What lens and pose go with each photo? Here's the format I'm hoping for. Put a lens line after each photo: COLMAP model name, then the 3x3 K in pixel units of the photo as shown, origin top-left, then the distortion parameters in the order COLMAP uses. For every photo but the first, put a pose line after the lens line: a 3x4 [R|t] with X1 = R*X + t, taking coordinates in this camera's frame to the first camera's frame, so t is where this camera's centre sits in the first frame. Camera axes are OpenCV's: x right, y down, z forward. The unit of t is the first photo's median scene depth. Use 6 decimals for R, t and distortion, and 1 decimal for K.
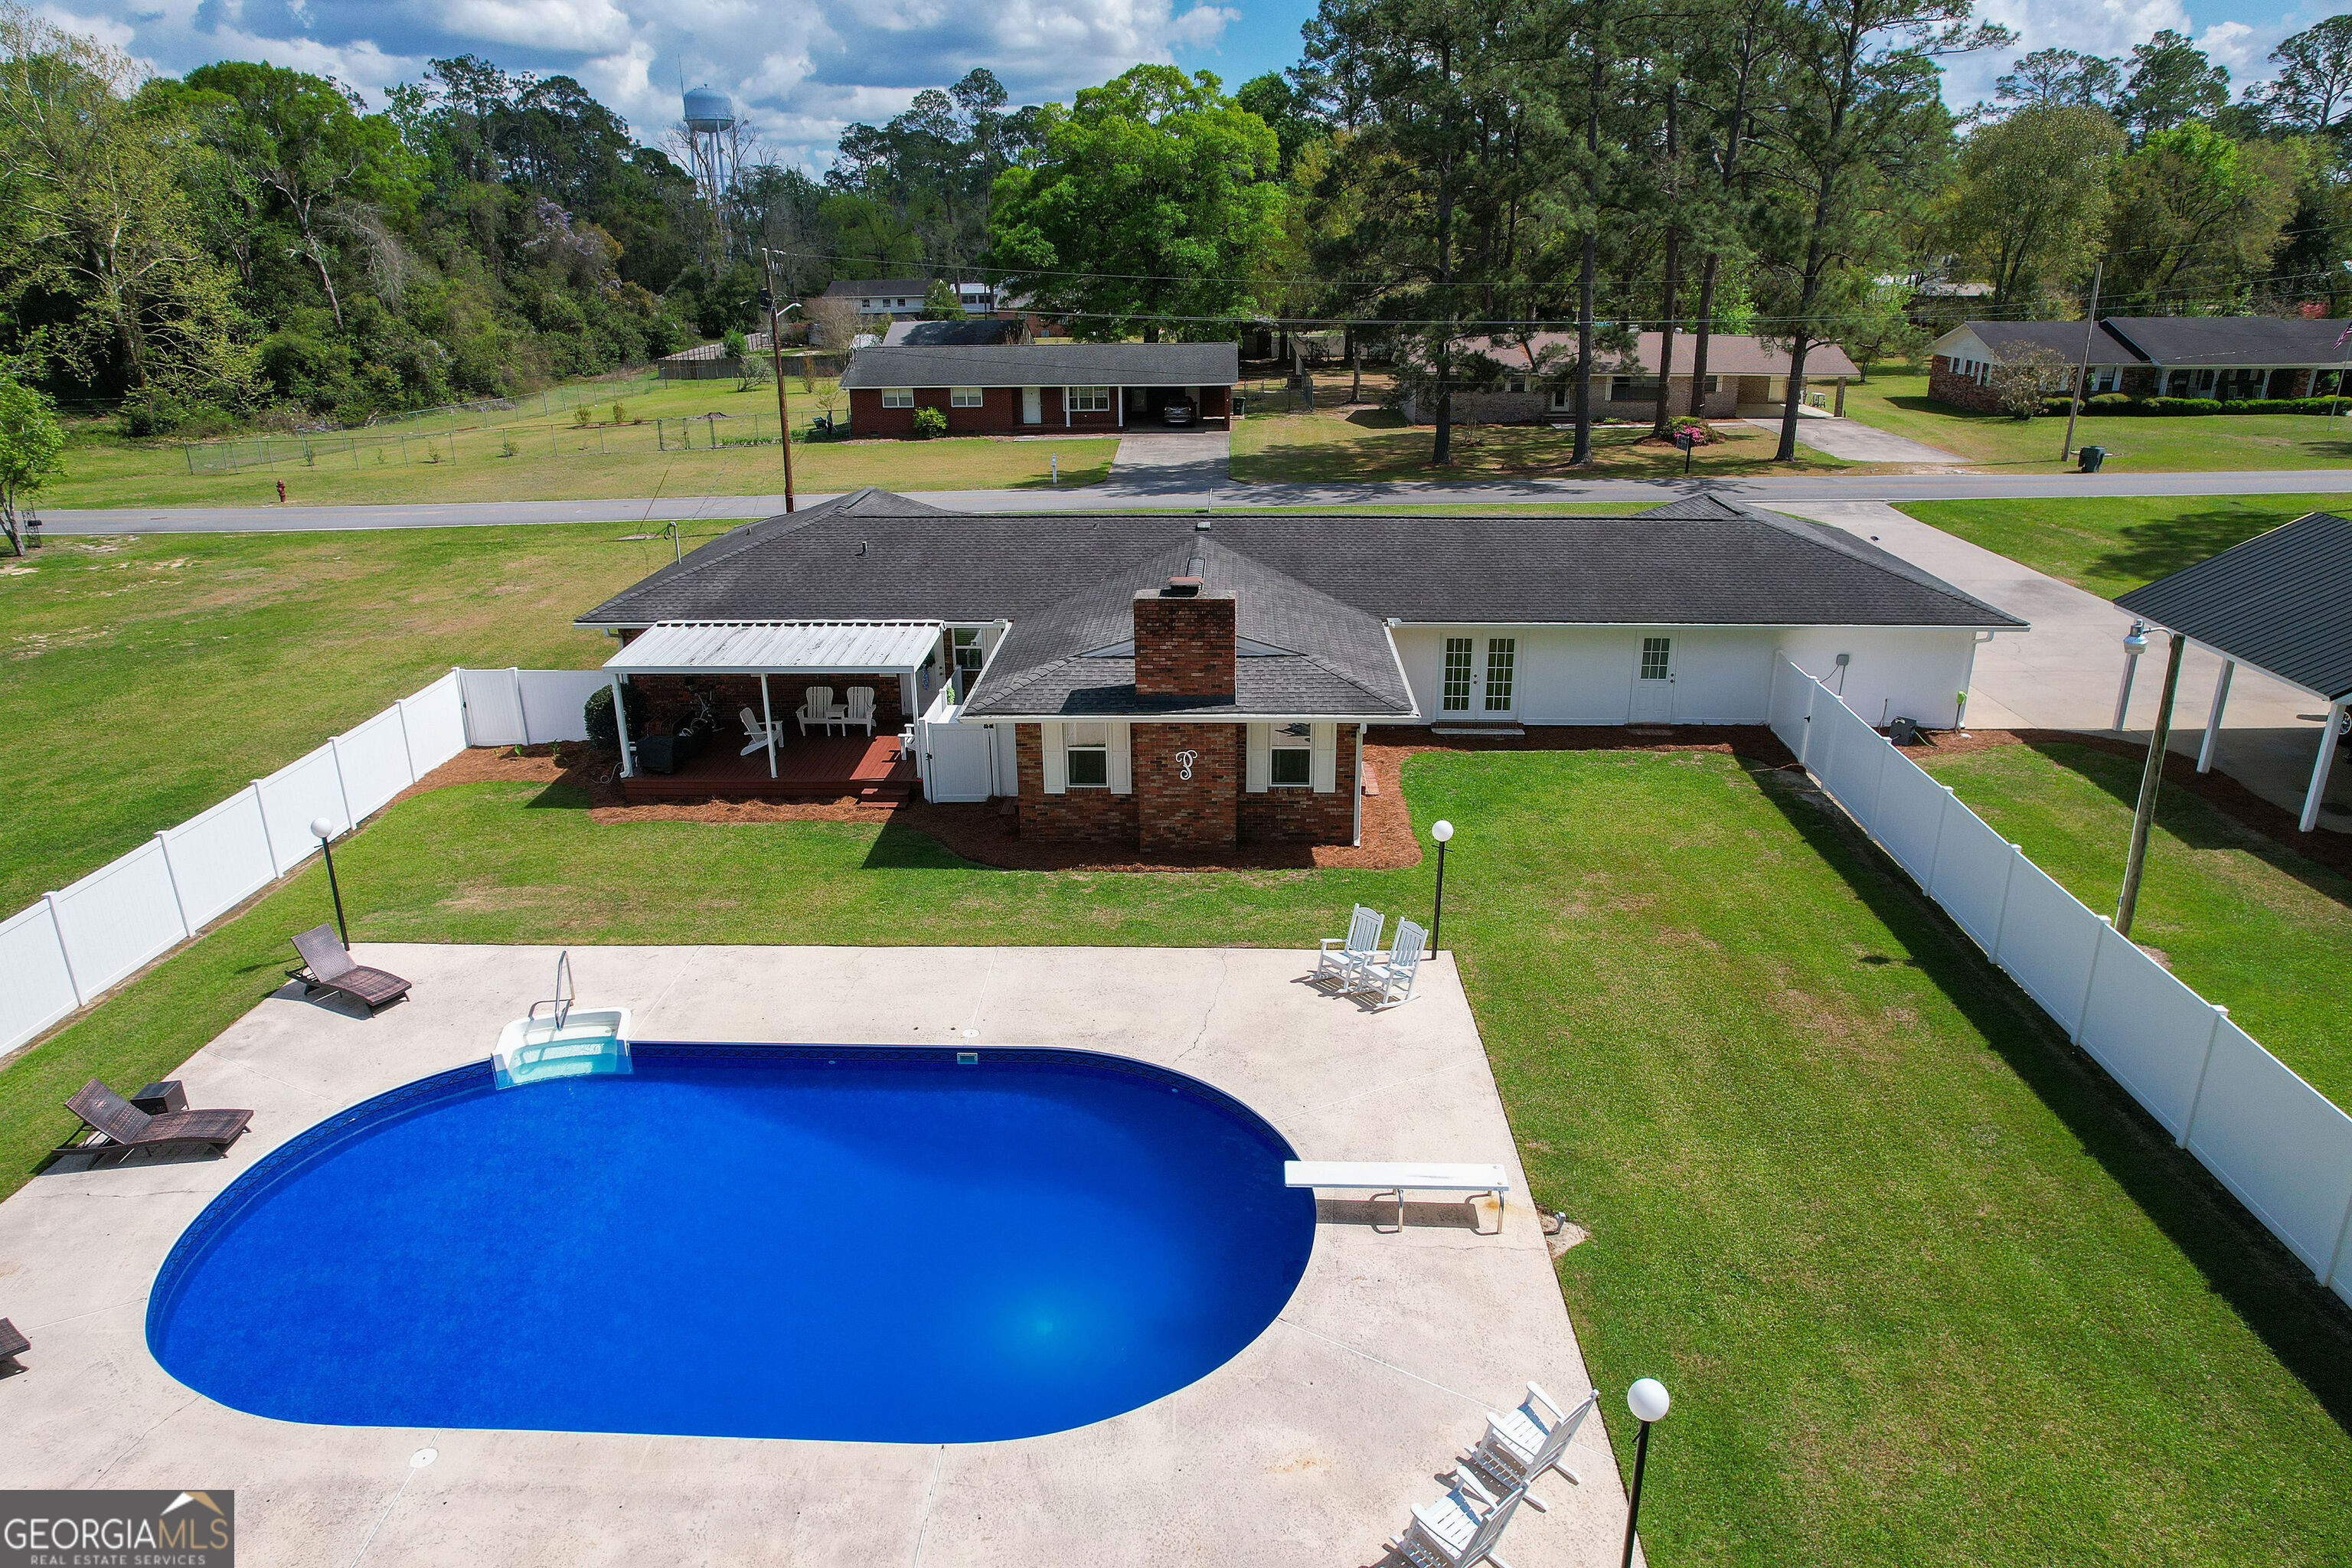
lens RADIAL K [[1503.8, 0, 1182.2], [0, 1503.8, 772.6], [0, 0, 1]] dist [-0.078049, 0.079524]
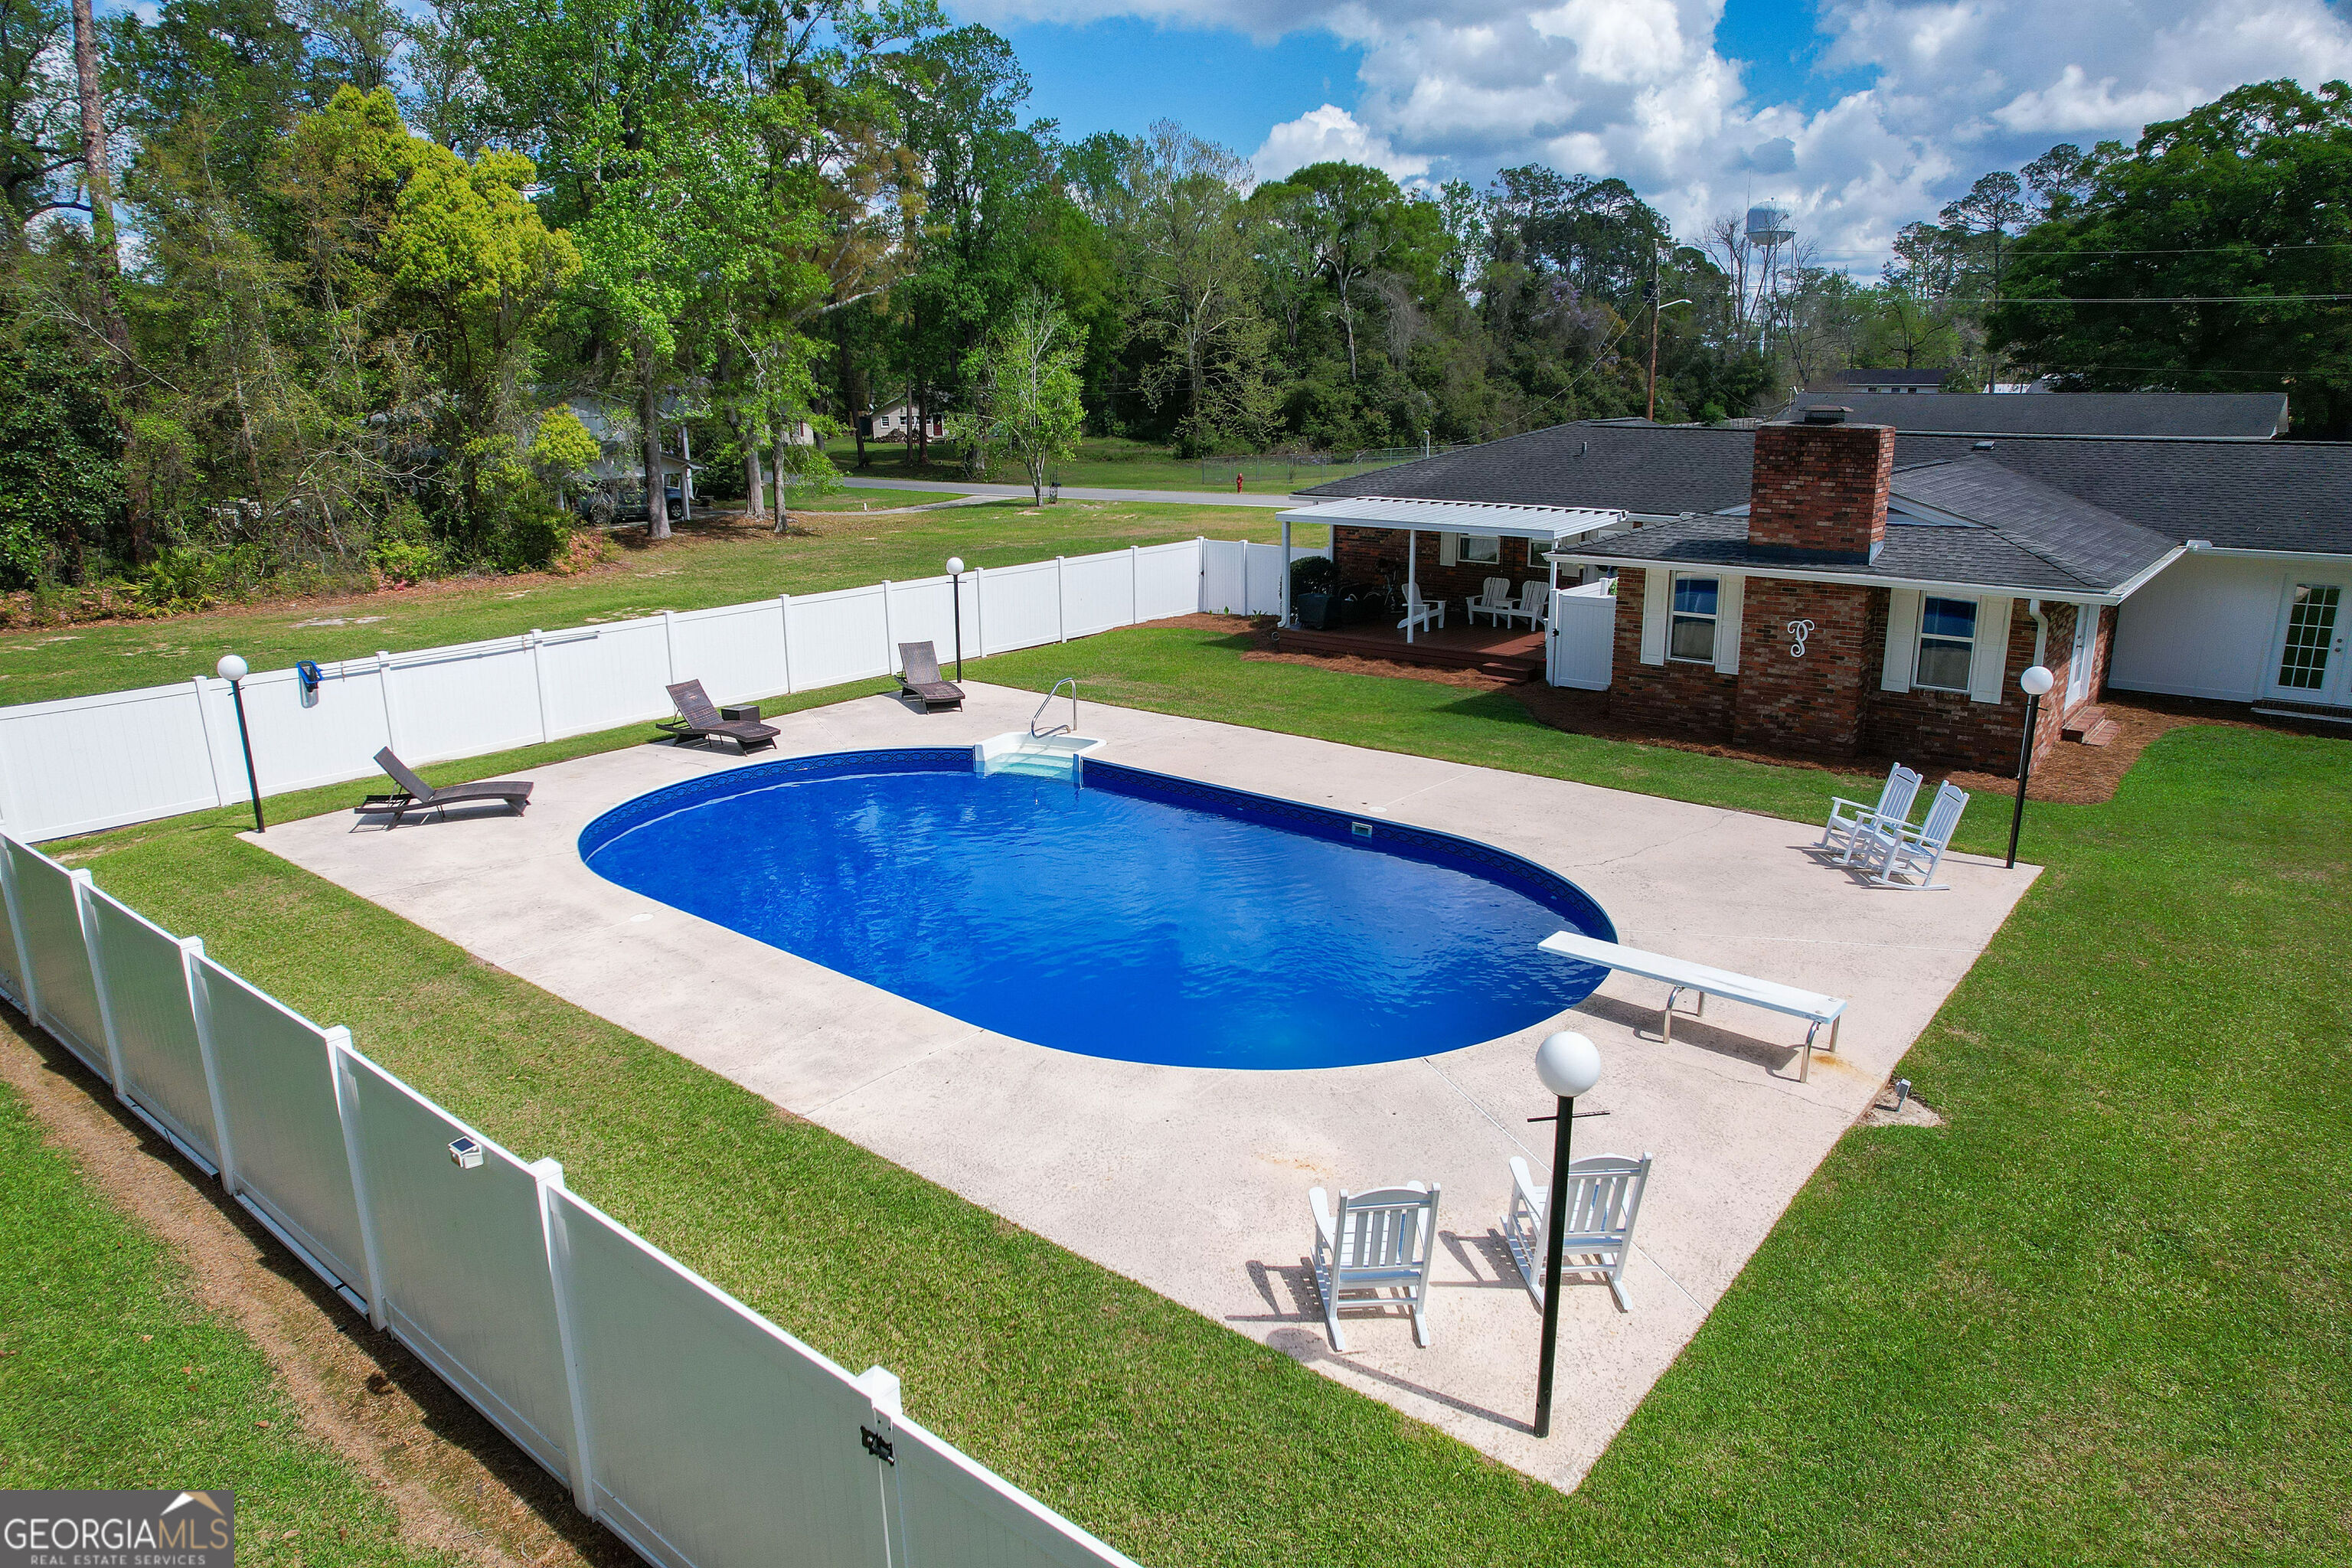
lens RADIAL K [[1503.8, 0, 1182.2], [0, 1503.8, 772.6], [0, 0, 1]] dist [-0.078049, 0.079524]
pose [[0.789841, 0.159083, -0.592321, 0.182918], [-0.205722, 0.978543, -0.011511, 0.116132], [0.577780, 0.130945, 0.805620, 0.128146]]
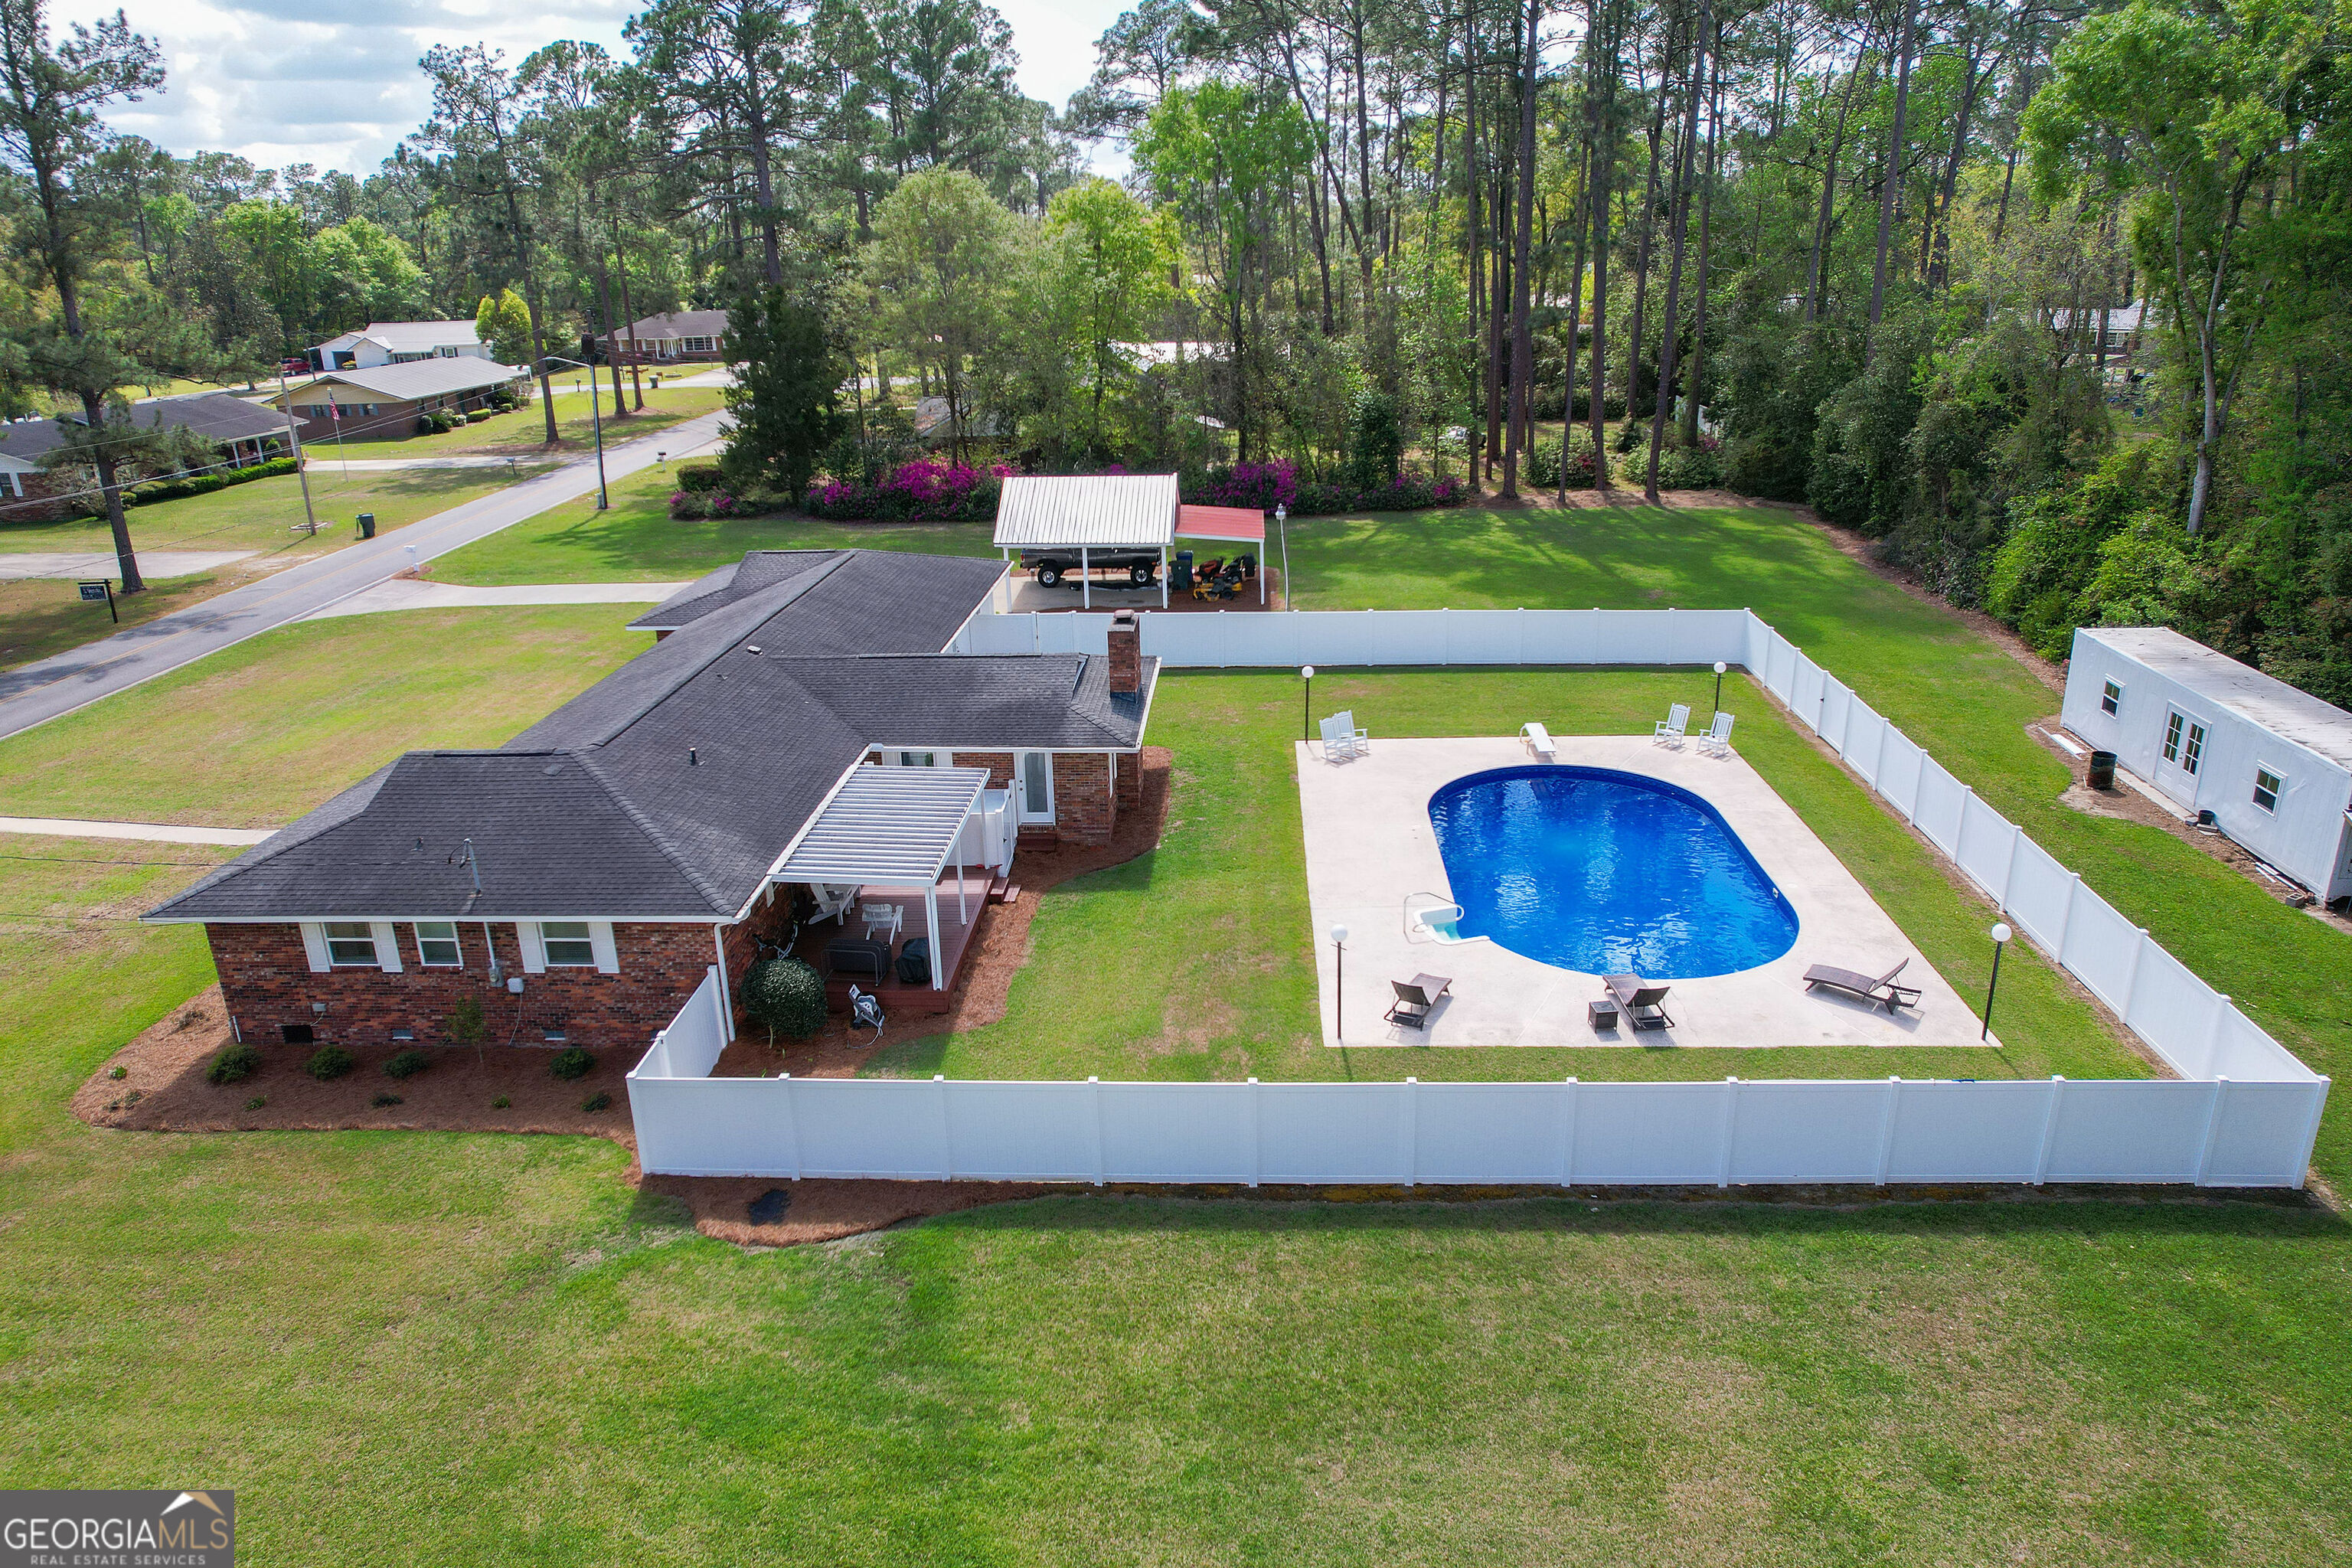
lens RADIAL K [[1529.1, 0, 1190.0], [0, 1529.1, 781.9], [0, 0, 1]] dist [-0.081742, 0.075682]
pose [[0.007331, -0.325688, 0.945449, -1.130331], [0.359994, 0.882940, 0.301364, -0.315631], [-0.932926, 0.338147, 0.123718, 0.627863]]
